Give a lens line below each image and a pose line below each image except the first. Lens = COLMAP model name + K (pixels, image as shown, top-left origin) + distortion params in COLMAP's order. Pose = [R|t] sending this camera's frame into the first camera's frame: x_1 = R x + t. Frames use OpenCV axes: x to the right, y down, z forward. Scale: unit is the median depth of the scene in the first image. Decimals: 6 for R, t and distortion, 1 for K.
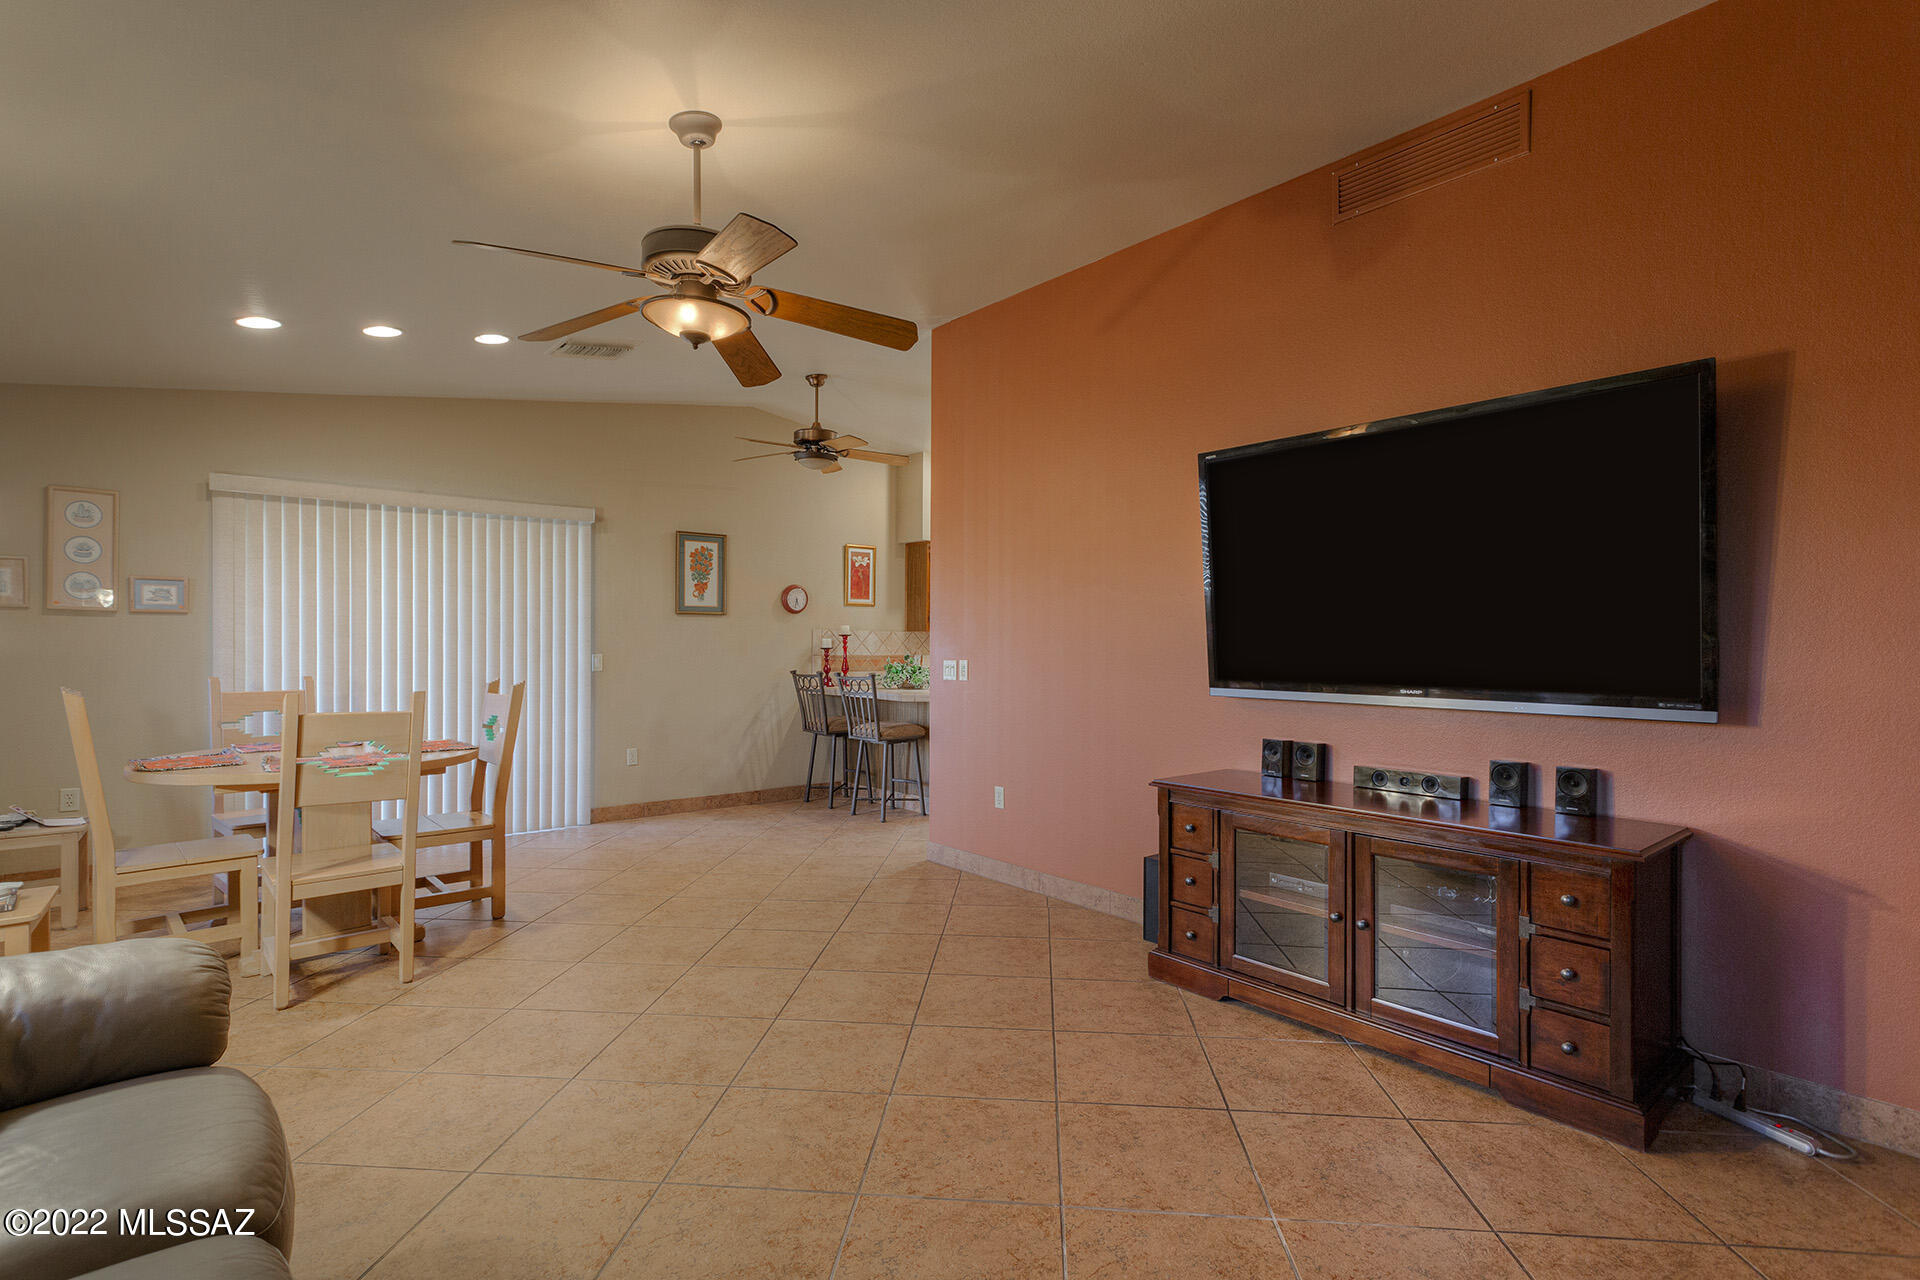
lens RADIAL K [[905.7, 0, 959.9], [0, 905.7, 646.5], [0, 0, 1]] dist [0.002069, 0.000051]
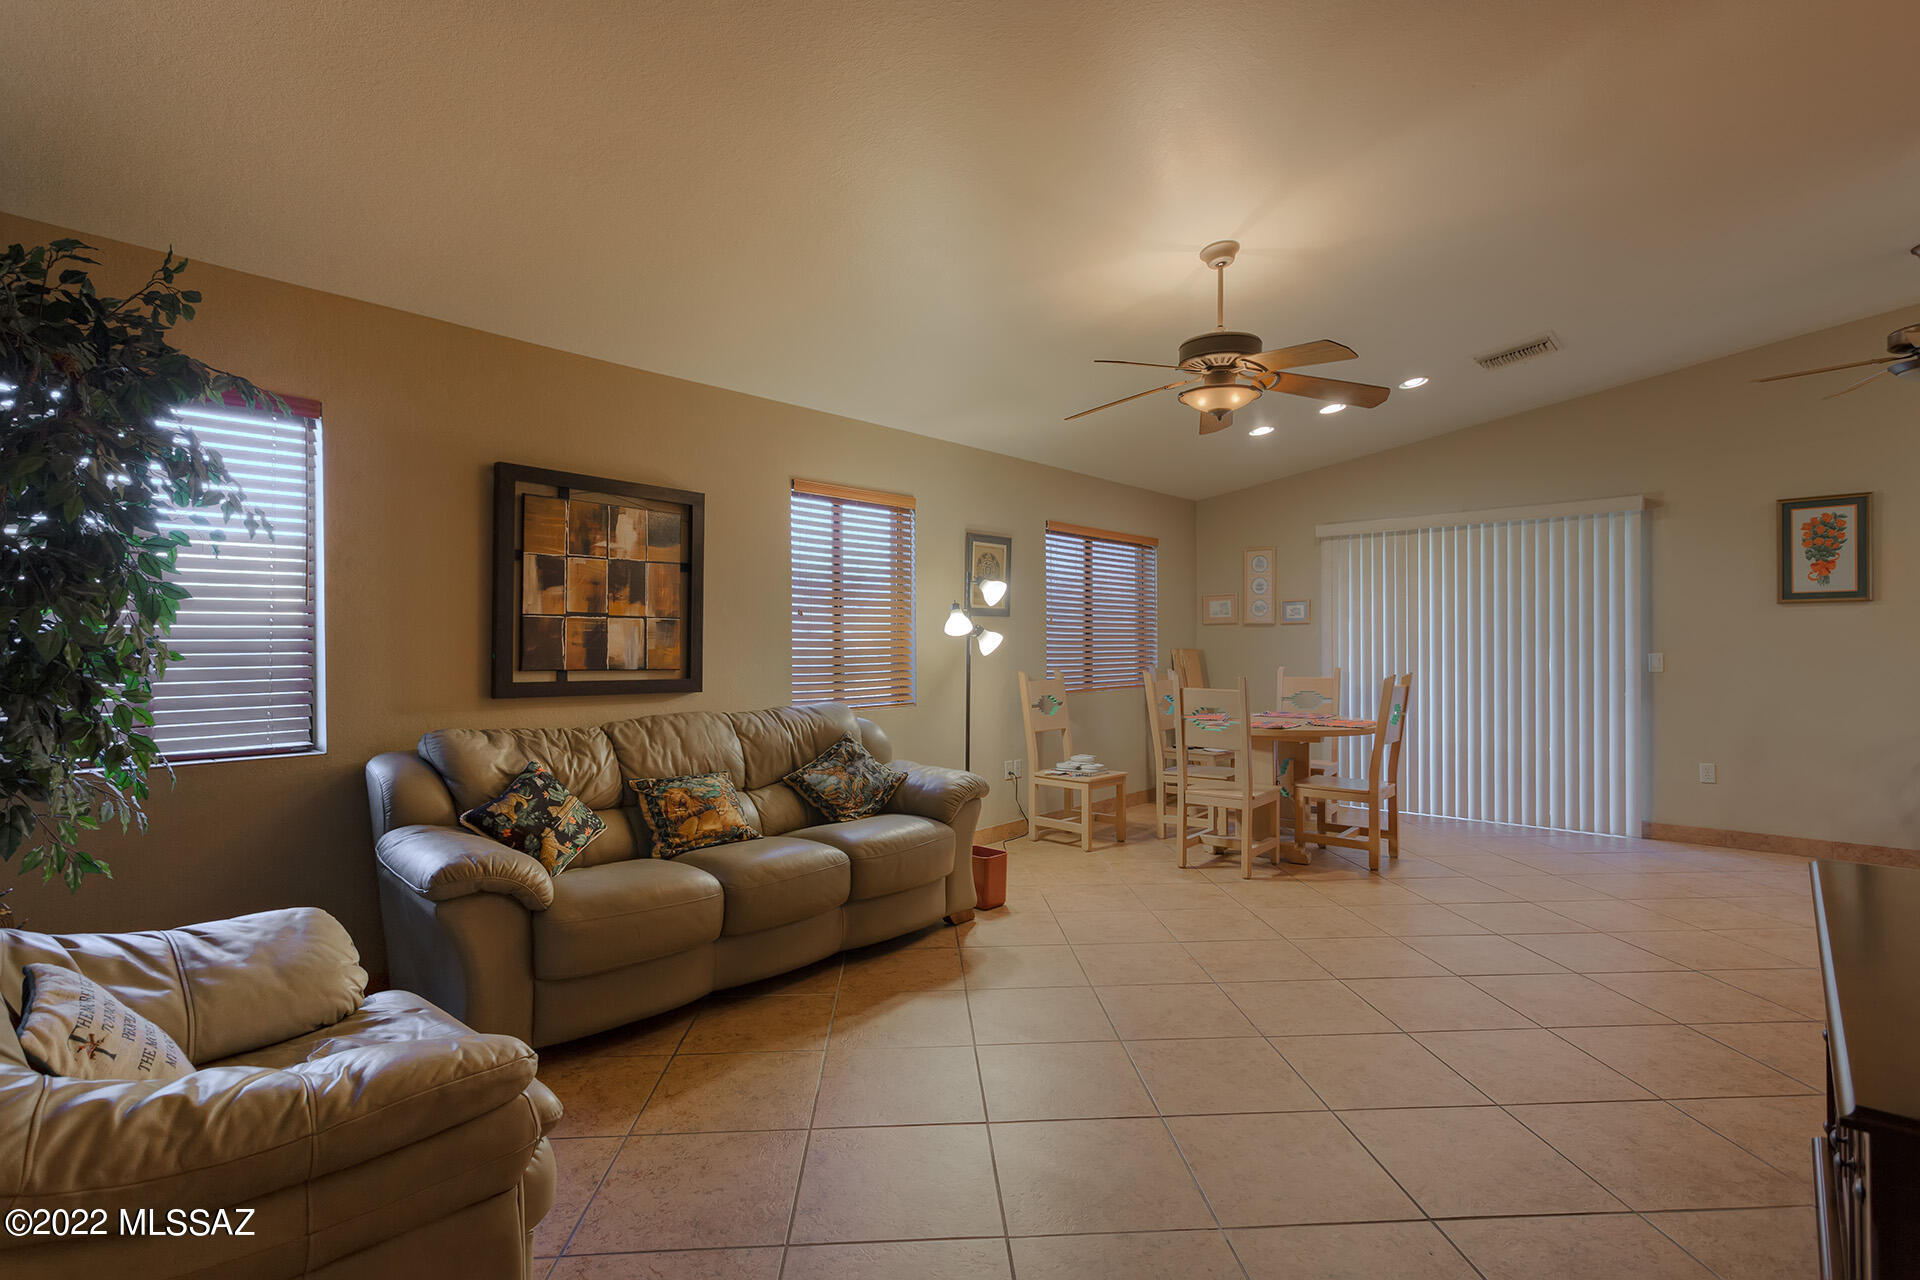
lens RADIAL K [[905.7, 0, 959.9], [0, 905.7, 646.5], [0, 0, 1]] dist [0.002069, 0.000051]
pose [[0.132554, -0.000910, -0.991175, 0.488593], [0.001193, 0.999999, -0.000759, 0.001672], [0.991175, -0.001082, 0.132555, 0.225247]]
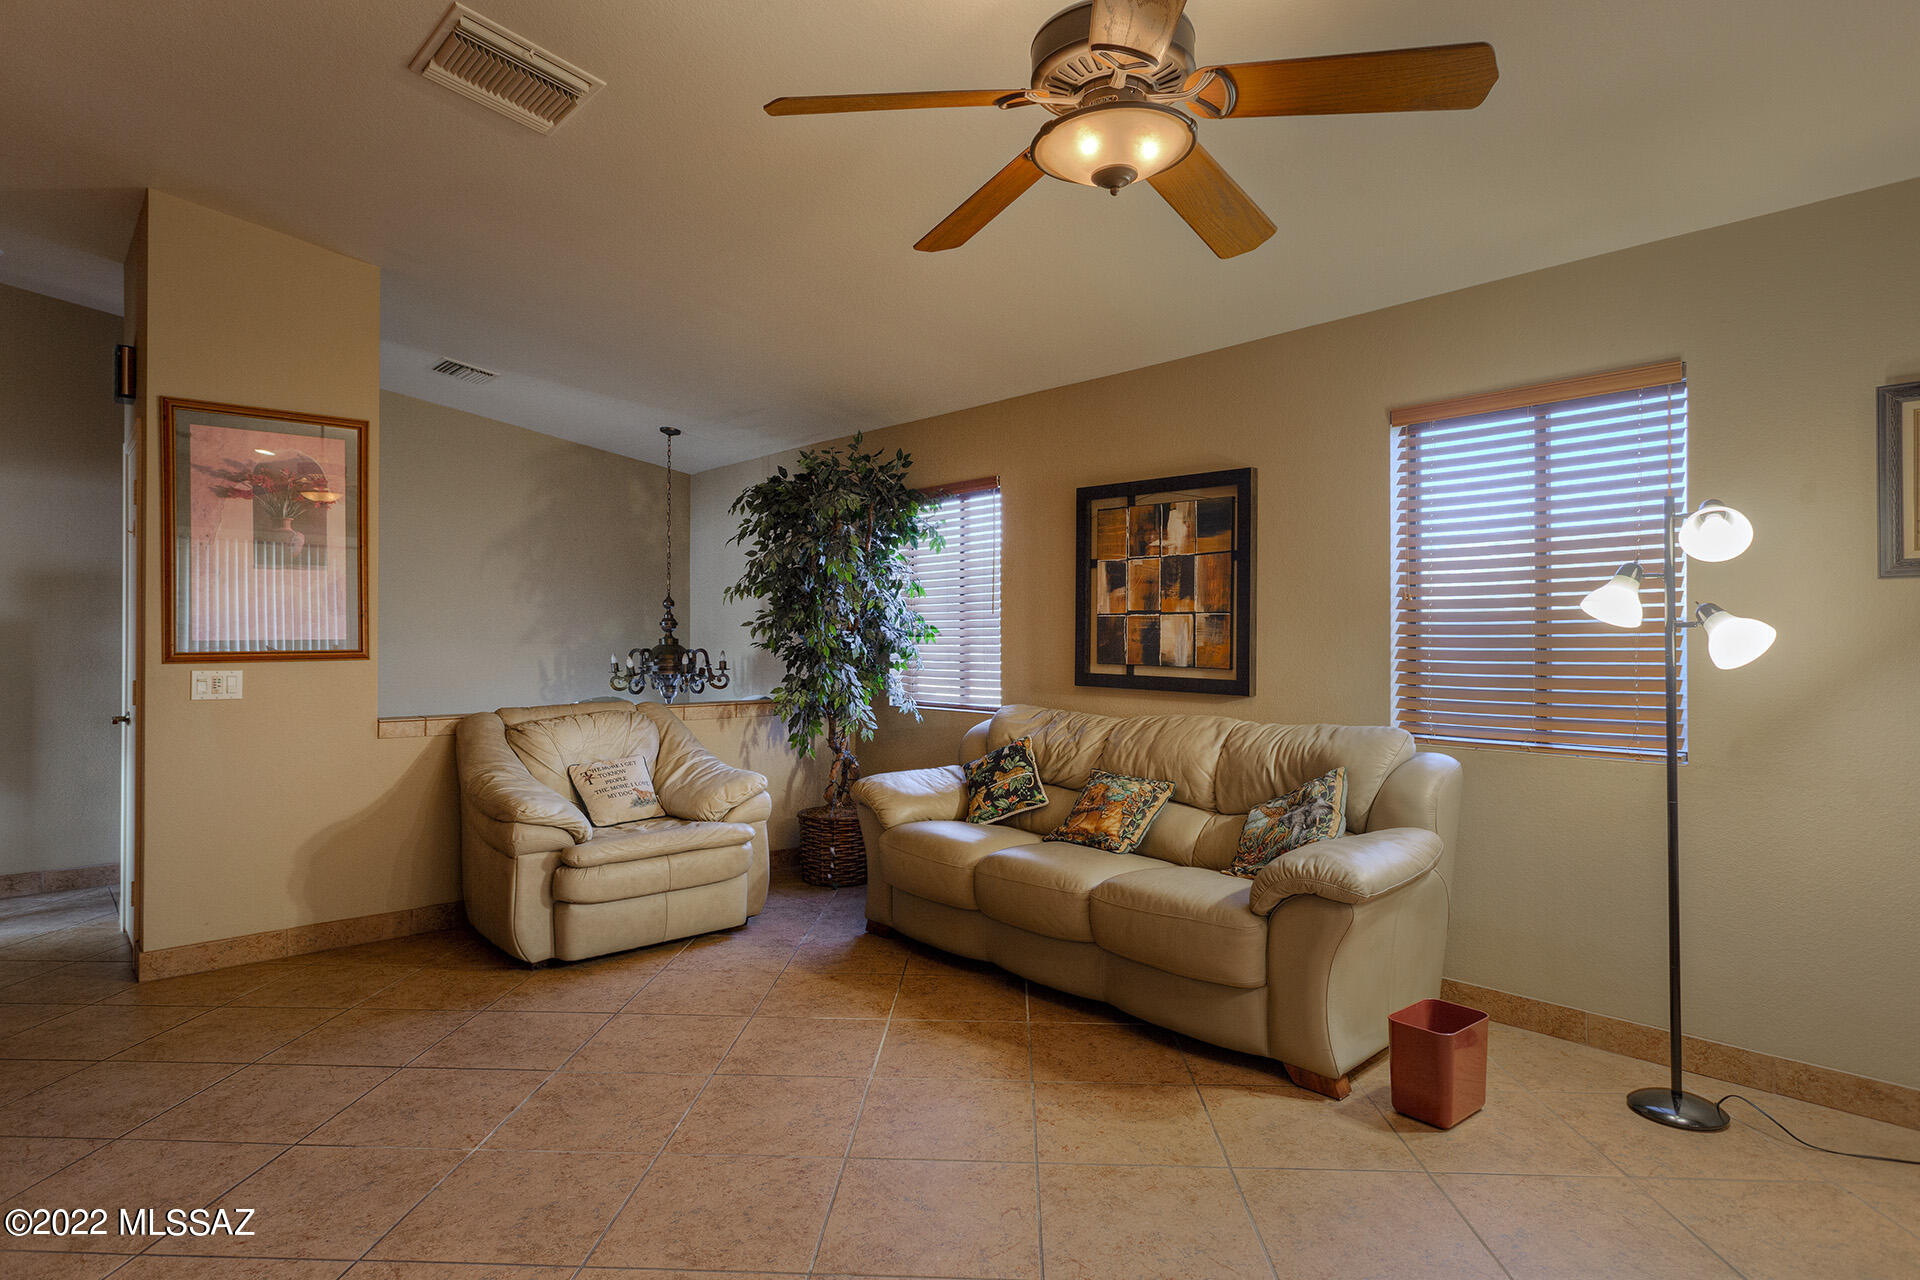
lens RADIAL K [[1030.4, 0, 960.0], [0, 1030.4, 640.0], [0, 0, 1]] dist [-0.000583, 0.000279]
pose [[-0.999356, -0.004815, -0.035562, -0.079601], [-0.004955, 0.999980, 0.003854, -0.004089], [0.035543, 0.004028, -0.999360, 0.879997]]
